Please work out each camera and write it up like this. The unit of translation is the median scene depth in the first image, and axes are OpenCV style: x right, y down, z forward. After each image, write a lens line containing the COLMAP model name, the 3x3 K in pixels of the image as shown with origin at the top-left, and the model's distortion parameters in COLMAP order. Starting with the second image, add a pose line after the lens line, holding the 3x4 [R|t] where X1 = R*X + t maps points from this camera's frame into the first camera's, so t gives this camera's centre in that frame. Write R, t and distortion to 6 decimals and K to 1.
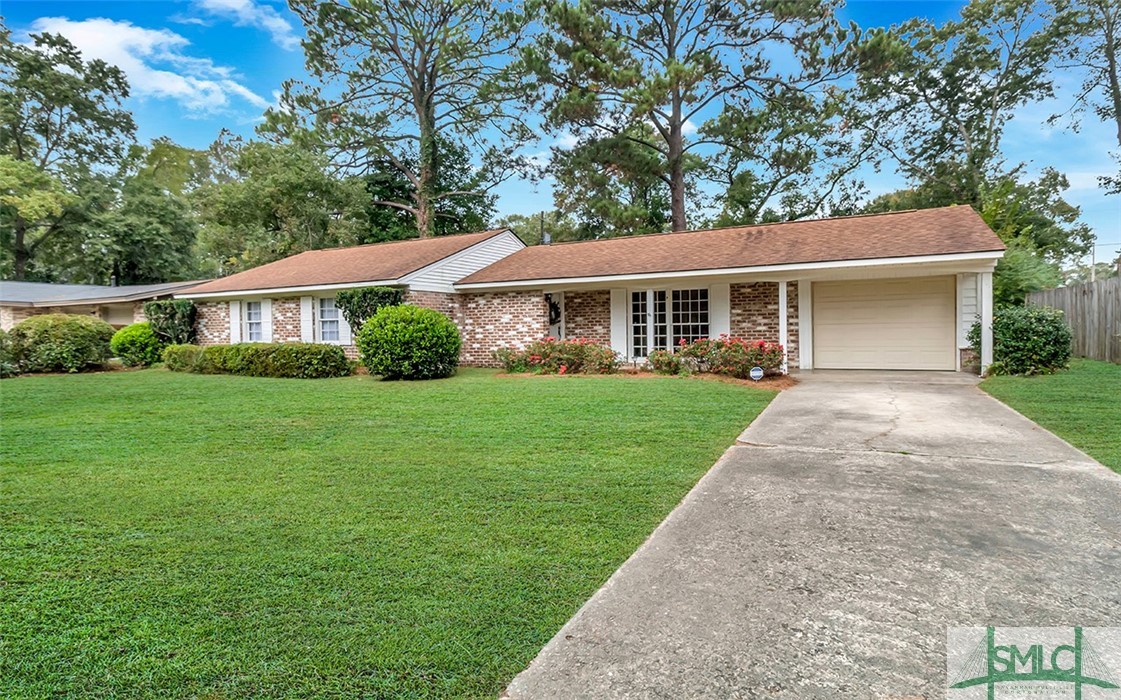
lens RADIAL K [[536.9, 0, 557.5], [0, 536.9, 345.3], [0, 0, 1]] dist [0.004523, 0.000400]
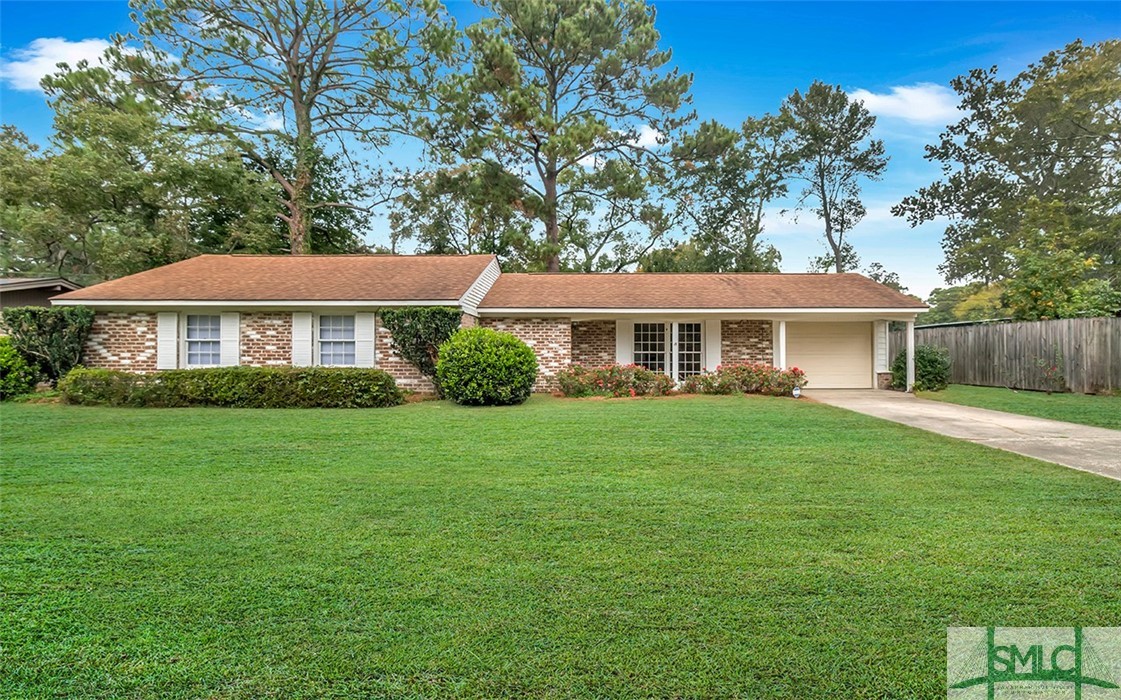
lens RADIAL K [[524.9, 0, 560.5], [0, 524.9, 350.0], [0, 0, 1]] dist [0.001141, 0.000172]
pose [[0.898098, 0.019379, 0.439368, -0.469629], [-0.000201, 0.999047, -0.043653, 0.004531], [-0.439795, 0.039116, 0.897246, 0.084960]]
